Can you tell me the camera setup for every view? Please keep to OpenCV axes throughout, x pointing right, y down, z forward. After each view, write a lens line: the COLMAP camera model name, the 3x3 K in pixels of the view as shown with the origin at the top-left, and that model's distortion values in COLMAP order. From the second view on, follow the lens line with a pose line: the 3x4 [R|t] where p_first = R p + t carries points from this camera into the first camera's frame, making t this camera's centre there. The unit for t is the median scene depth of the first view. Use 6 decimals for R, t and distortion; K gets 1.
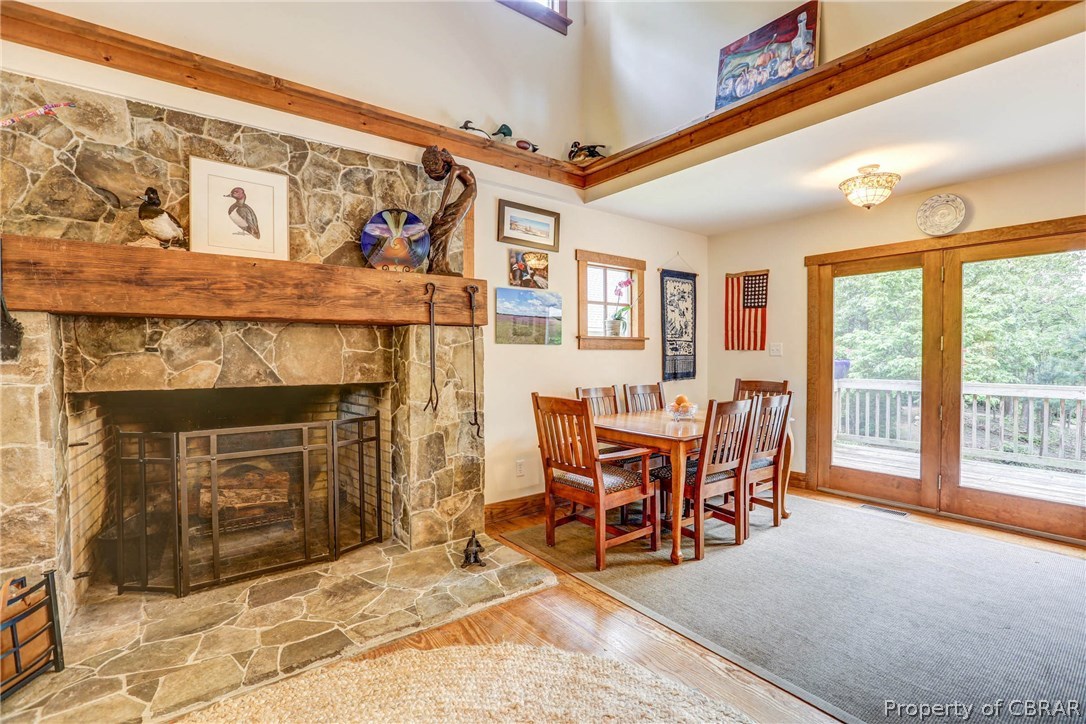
lens RADIAL K [[501.7, 0, 549.5], [0, 501.7, 361.4], [0, 0, 1]] dist [-0.046304, 0.015917]
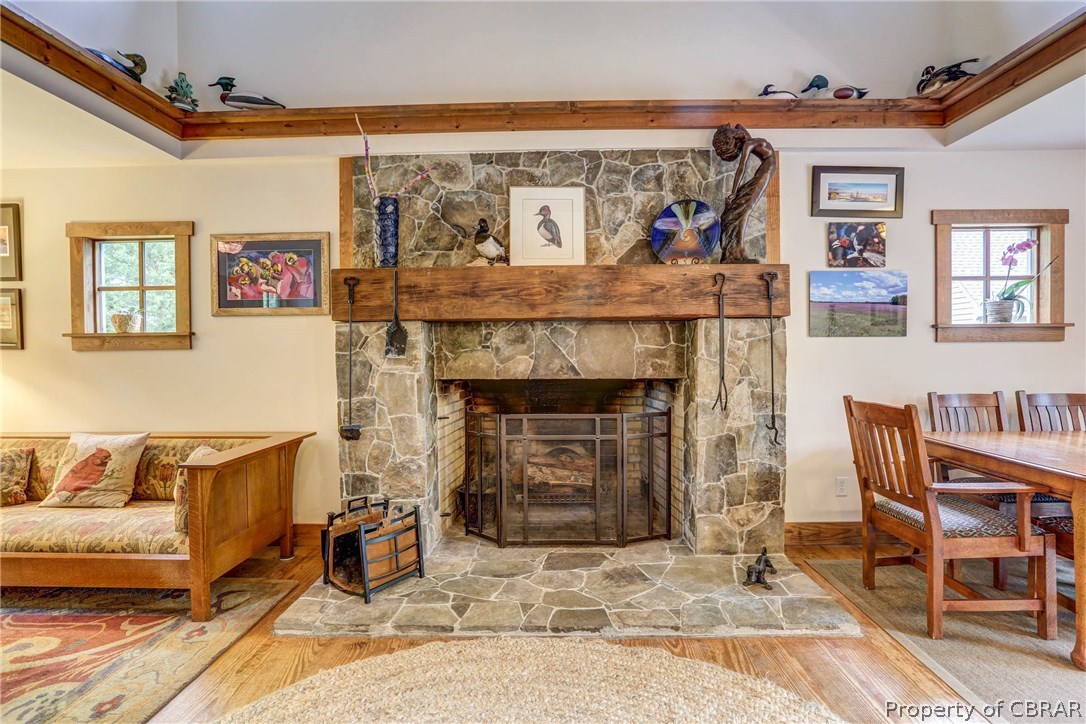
lens RADIAL K [[524.3, 0, 542.2], [0, 524.3, 362.4], [0, 0, 1]] dist [-0.039426, 0.013427]
pose [[0.777321, 0.009085, -0.629038, 0.114211], [-0.004210, 0.999948, 0.009238, 0.002092], [0.629090, -0.004533, 0.777319, 0.033451]]
